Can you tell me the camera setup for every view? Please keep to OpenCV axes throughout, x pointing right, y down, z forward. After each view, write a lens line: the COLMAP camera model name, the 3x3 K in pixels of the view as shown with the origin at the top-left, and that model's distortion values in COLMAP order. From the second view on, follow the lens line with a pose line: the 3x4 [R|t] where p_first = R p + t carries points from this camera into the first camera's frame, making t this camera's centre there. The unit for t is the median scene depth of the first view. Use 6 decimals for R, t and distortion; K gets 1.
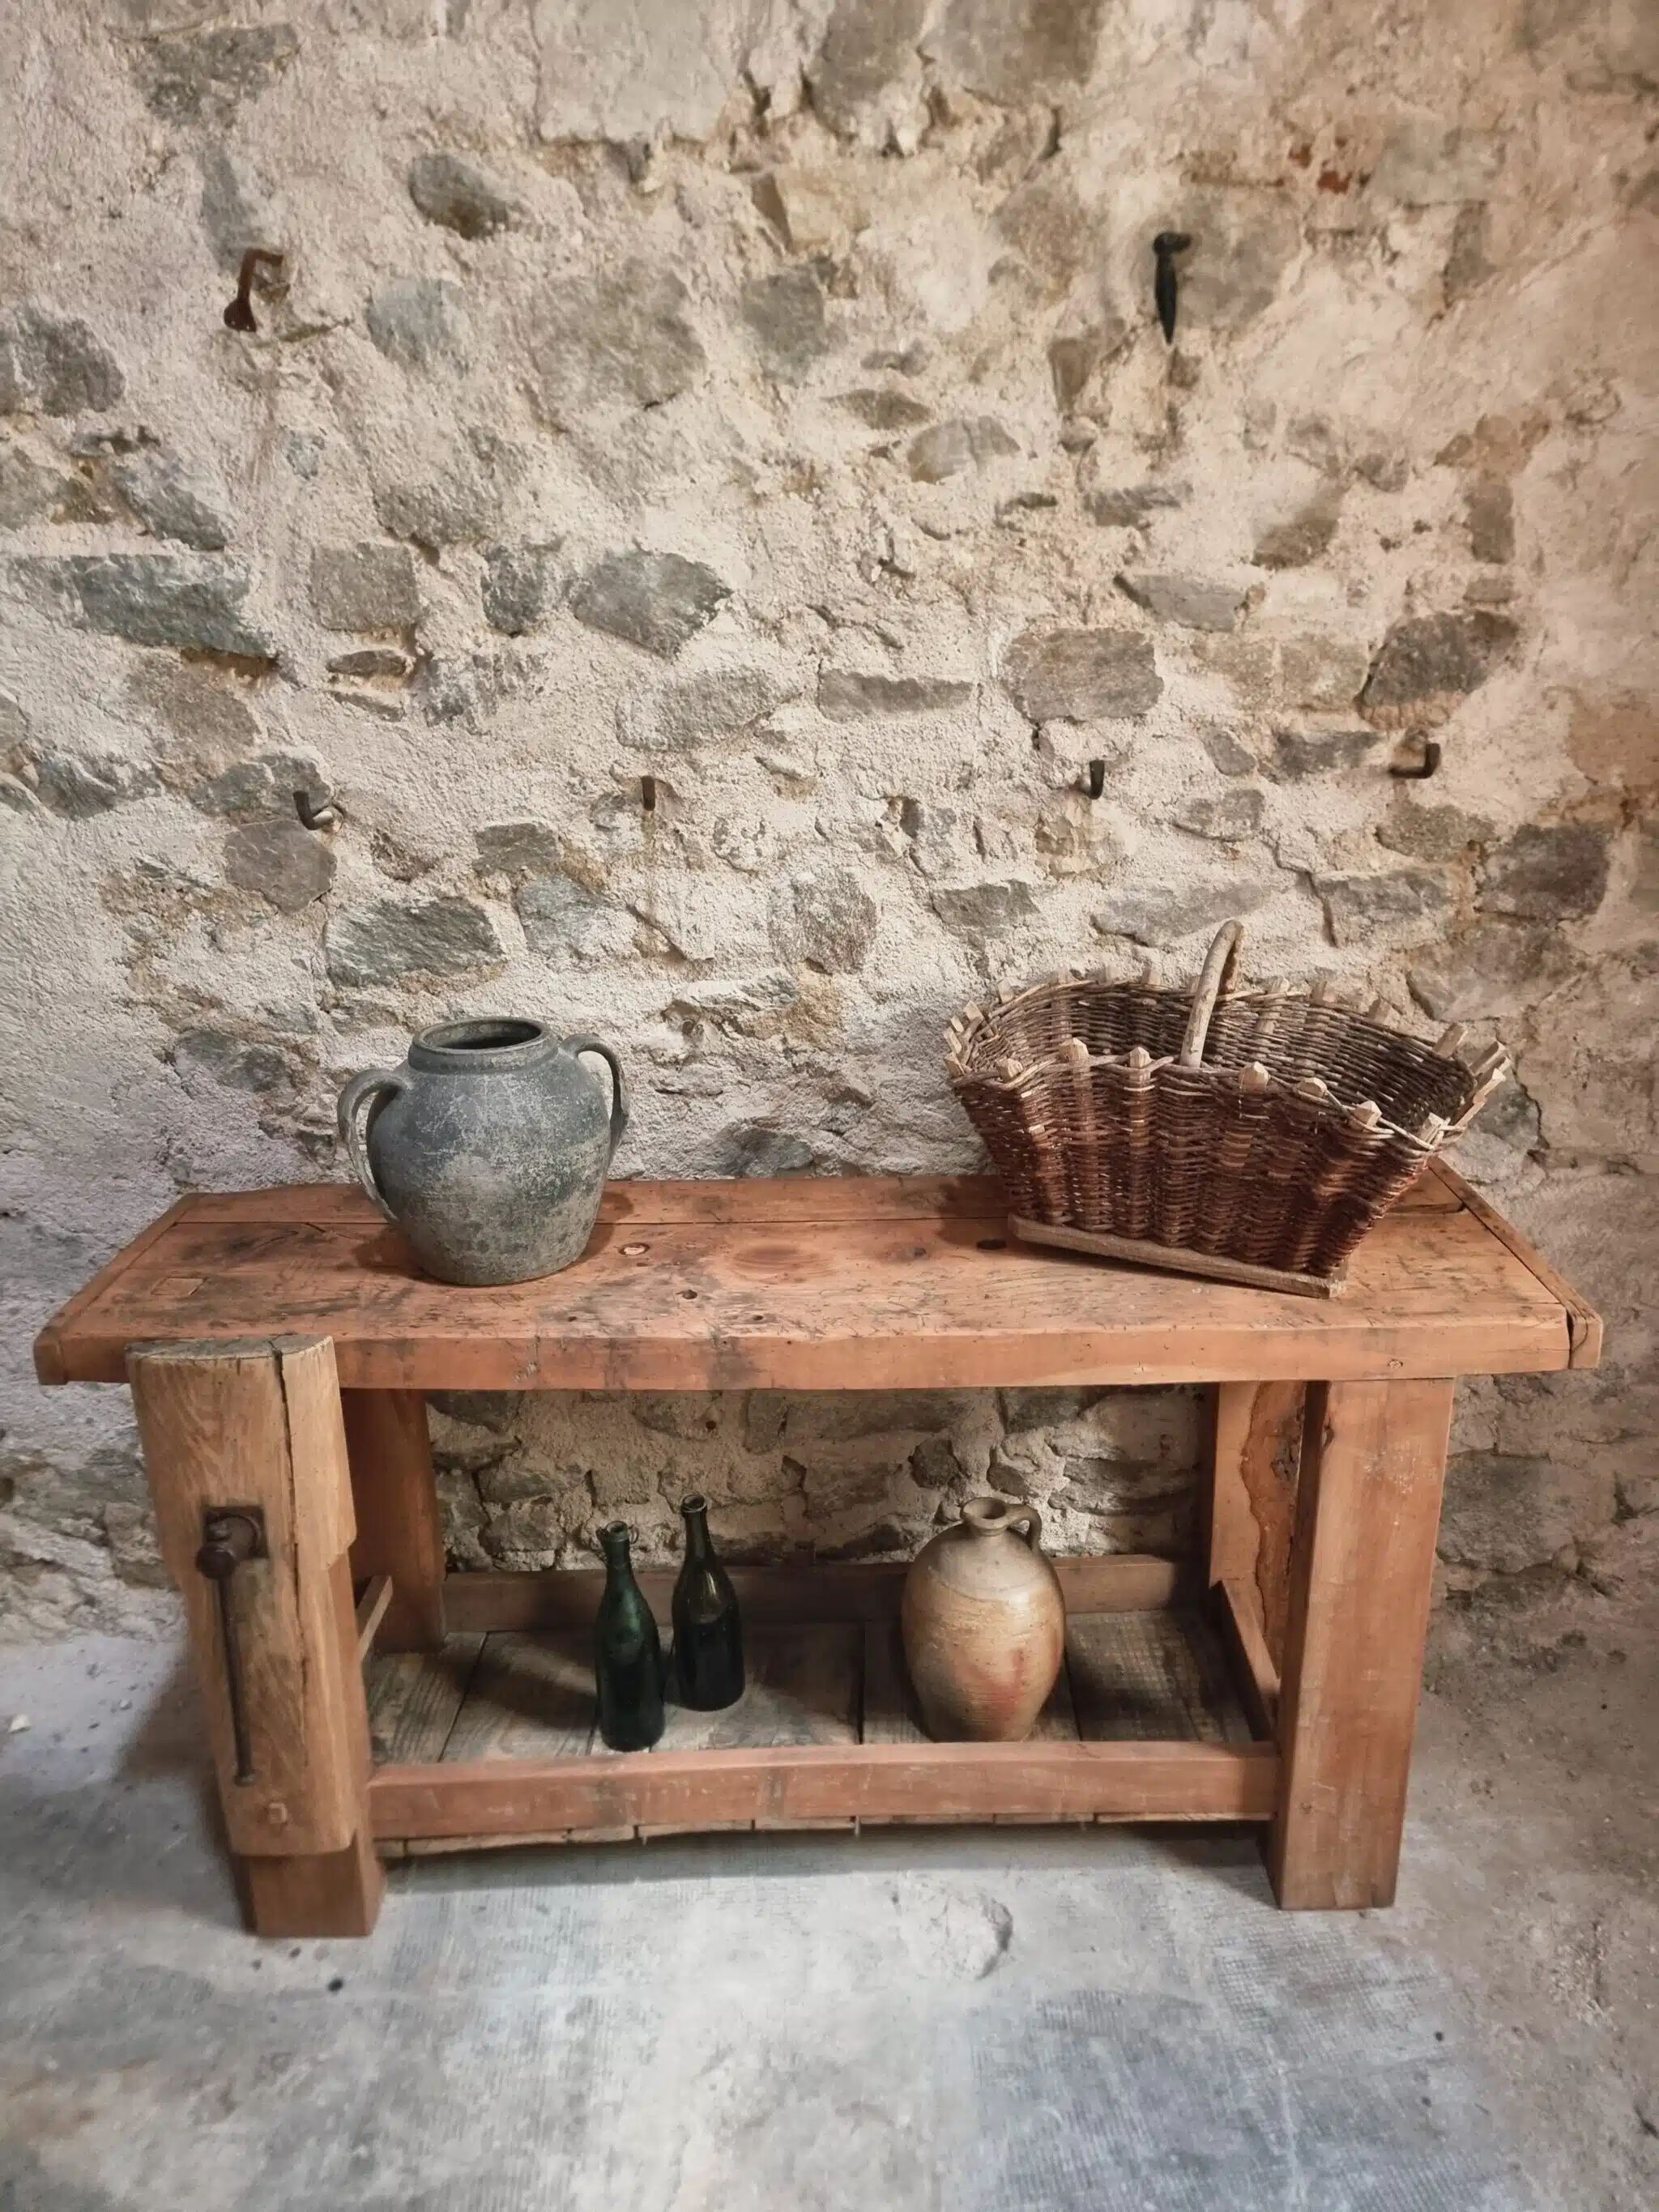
lens RADIAL K [[1529.0, 0, 826.6], [0, 1529.0, 1102.8], [0, 0, 1]] dist [0.080598, -0.088537]
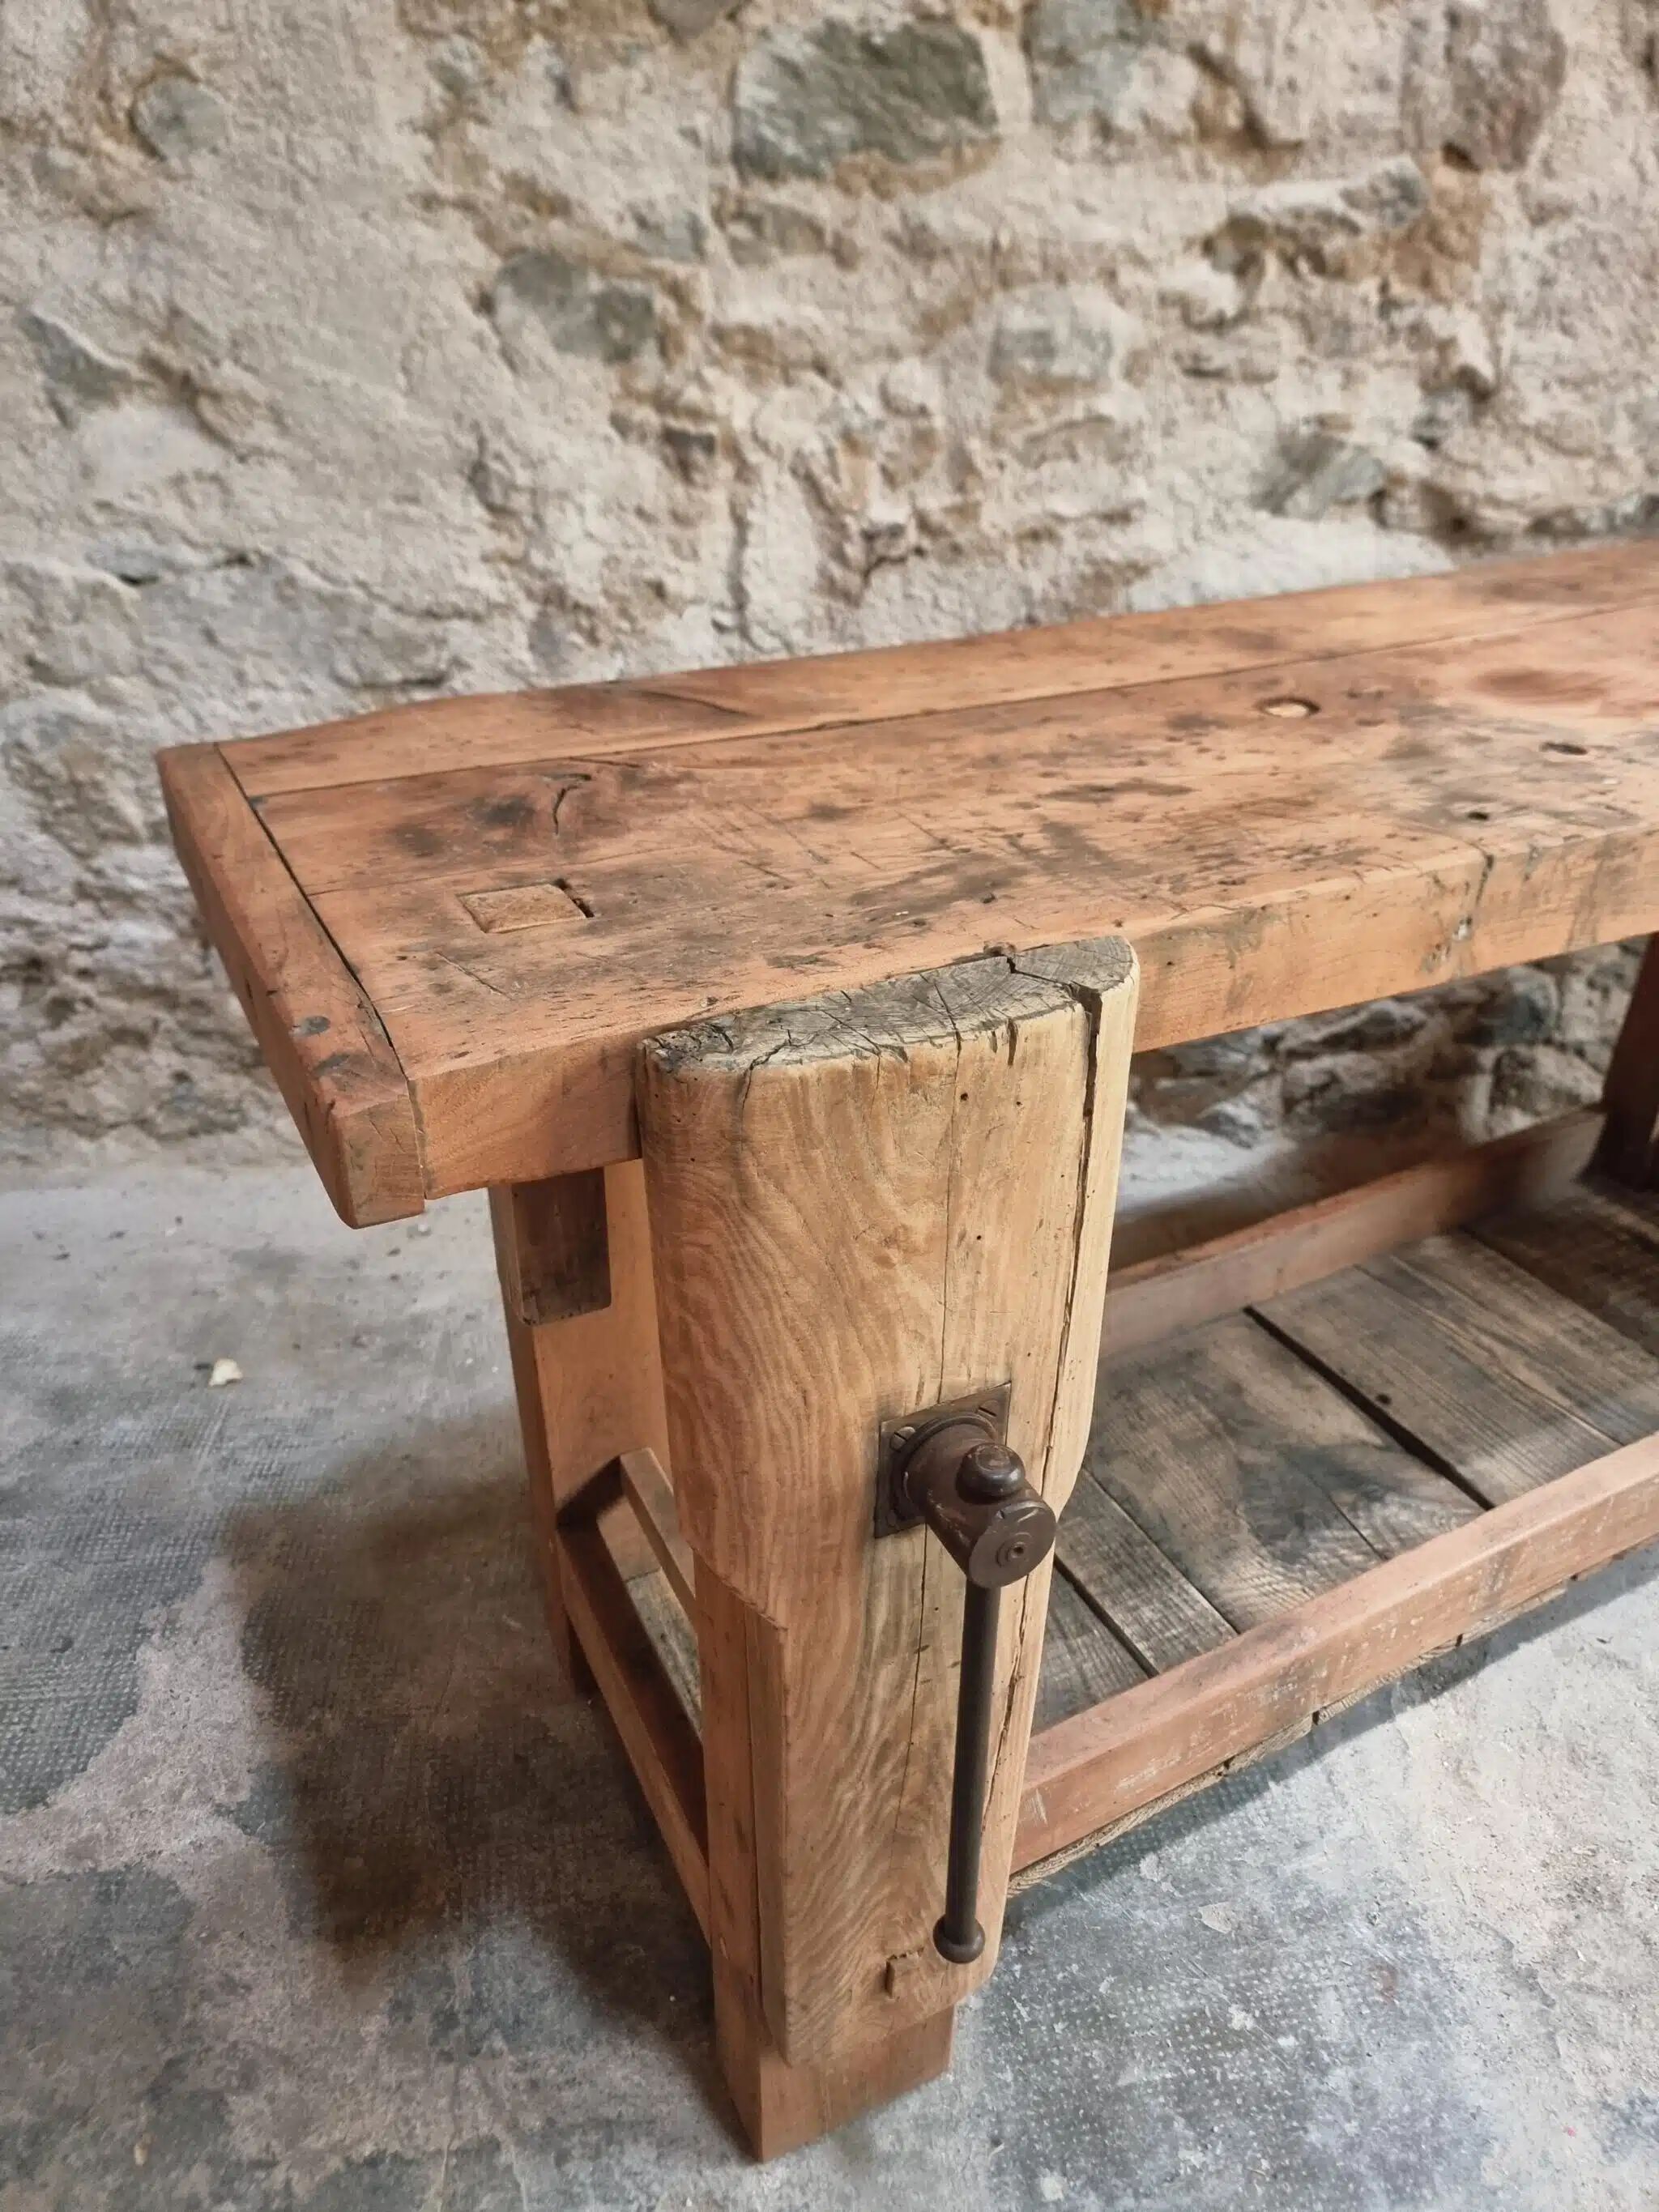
lens RADIAL K [[1570.8, 0, 804.5], [0, 1570.8, 1109.1], [0, 0, 1]] dist [0.035779, -0.038461]
pose [[0.998690, -0.006307, 0.050778, -0.347158], [-0.004930, 0.975899, 0.218169, 0.176381], [-0.050930, -0.218133, 0.974589, 0.259783]]
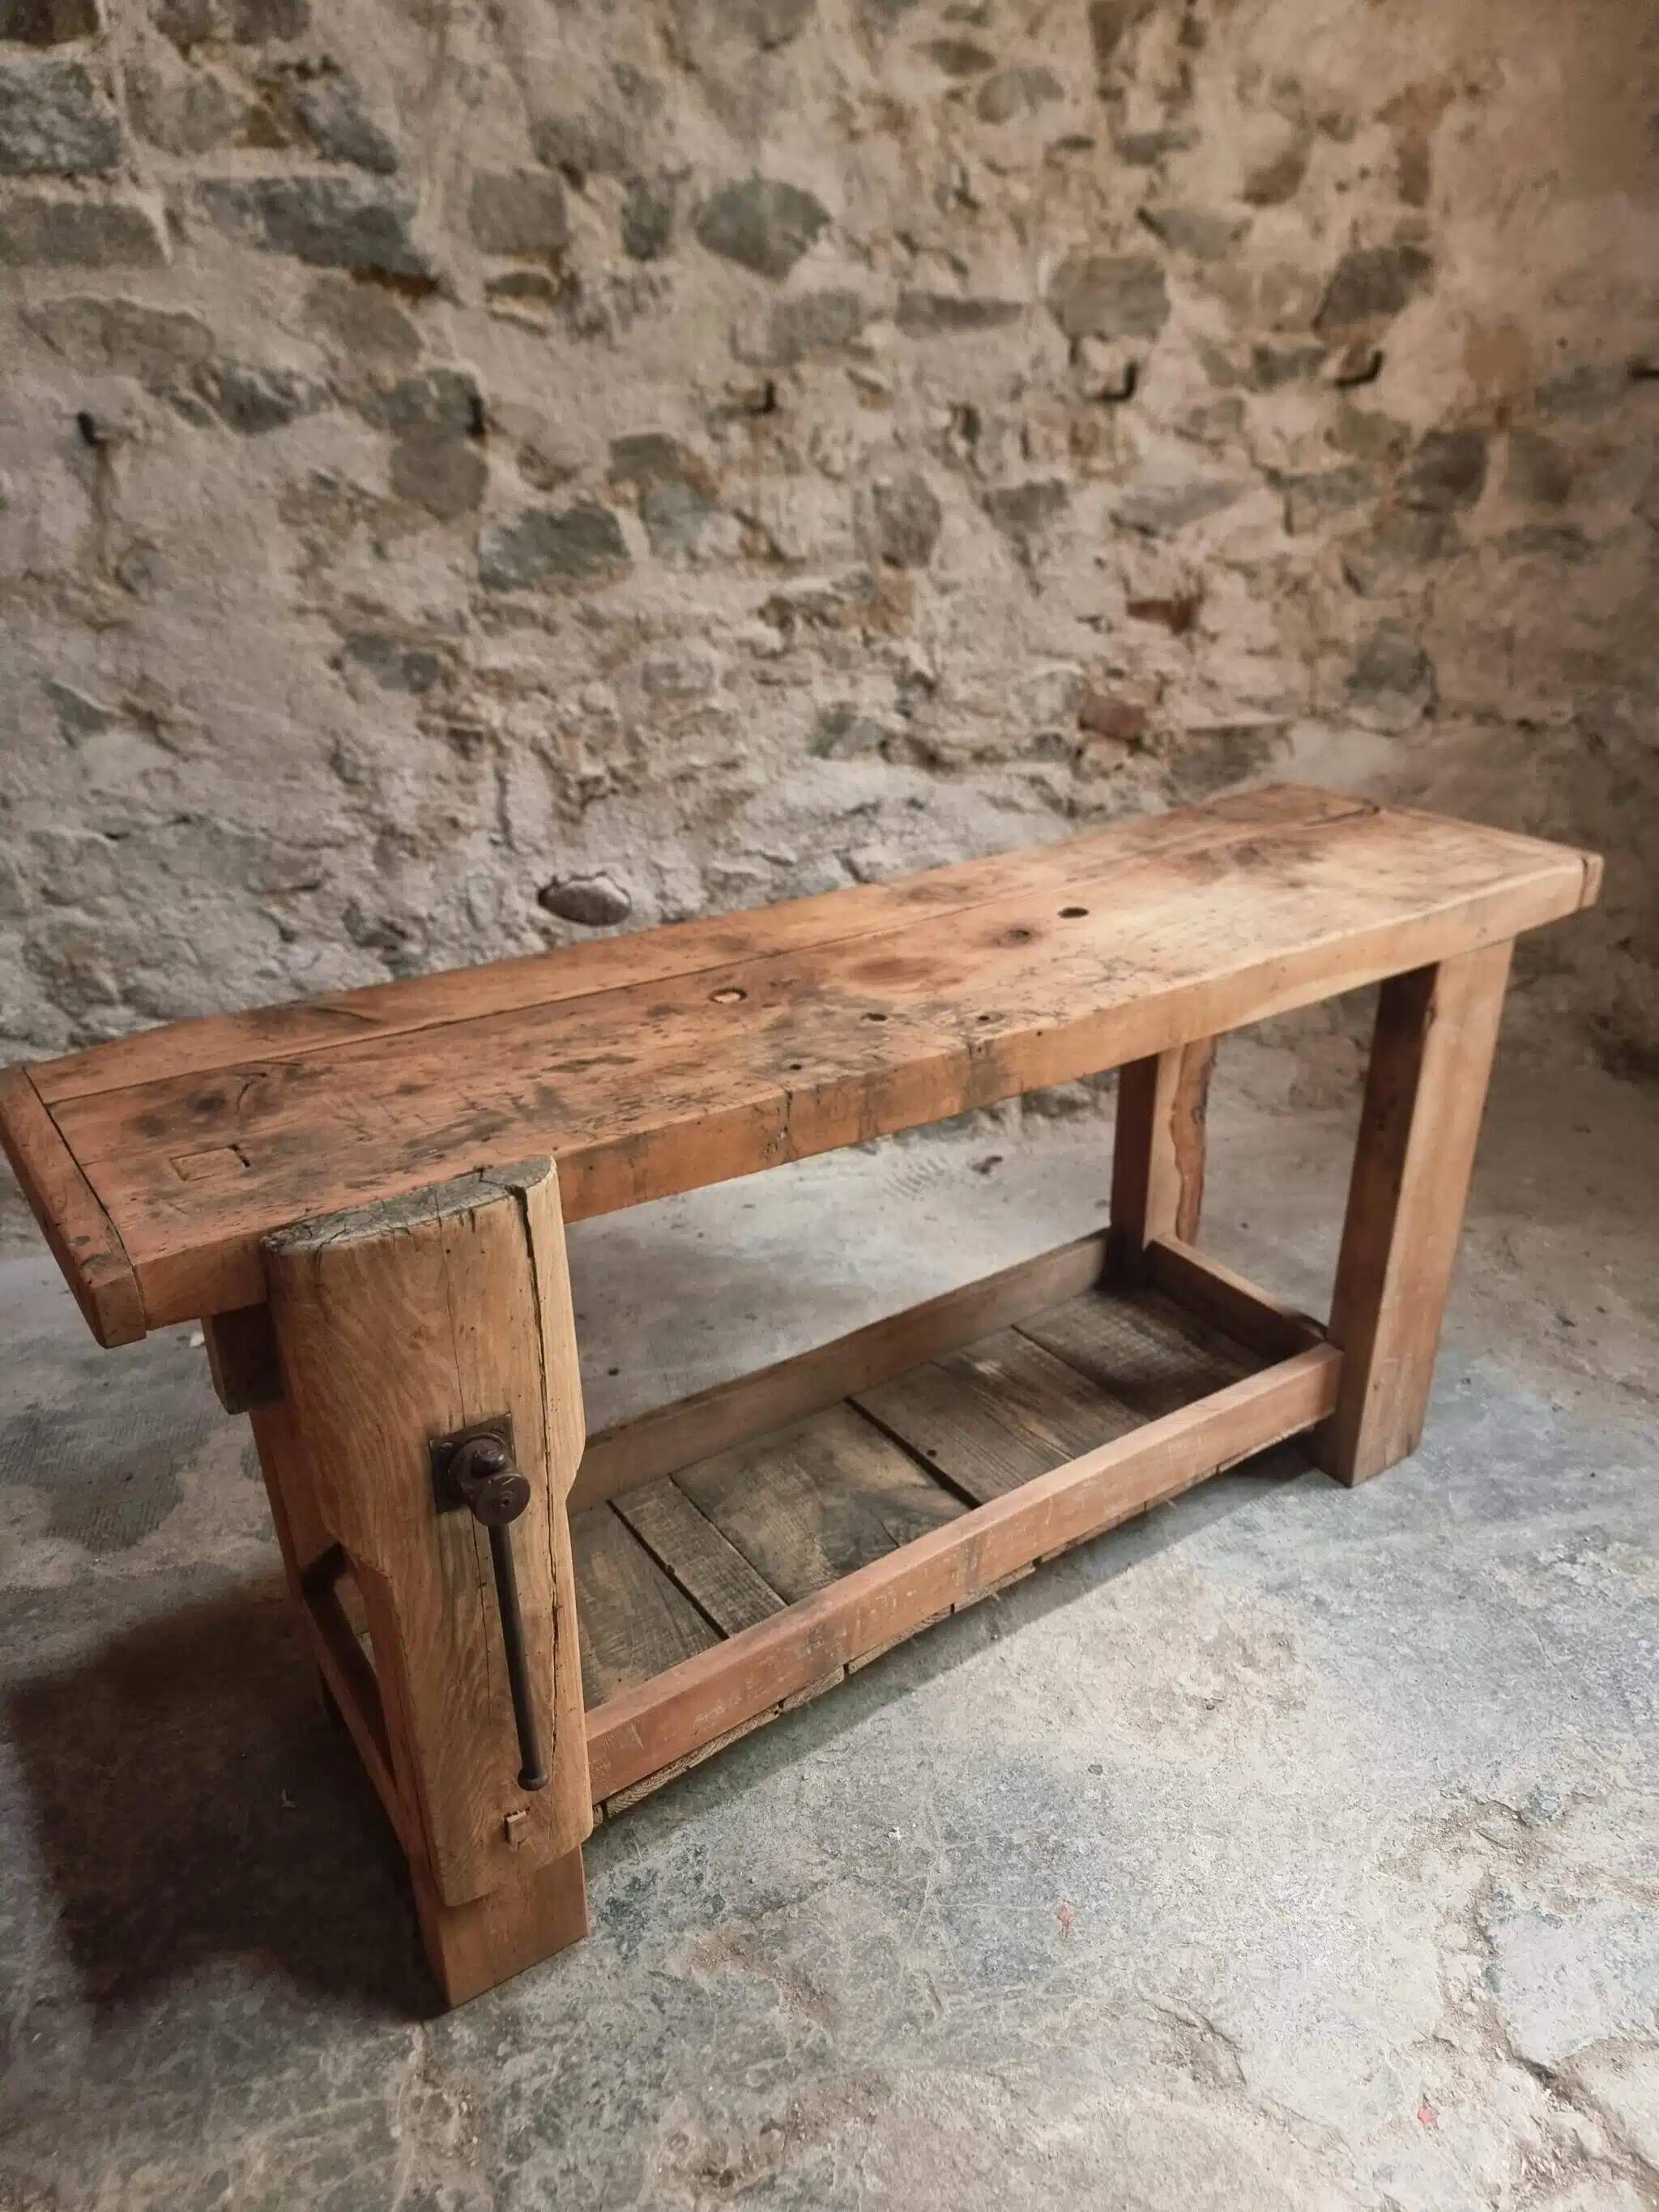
lens RADIAL K [[1564.3, 0, 806.4], [0, 1564.3, 1123.0], [0, 0, 1]] dist [0.054770, -0.057574]
pose [[0.980628, -0.084131, 0.176891, -0.343755], [0.066566, 0.992452, 0.102999, 0.226208], [-0.184222, -0.089229, 0.978826, -0.245416]]
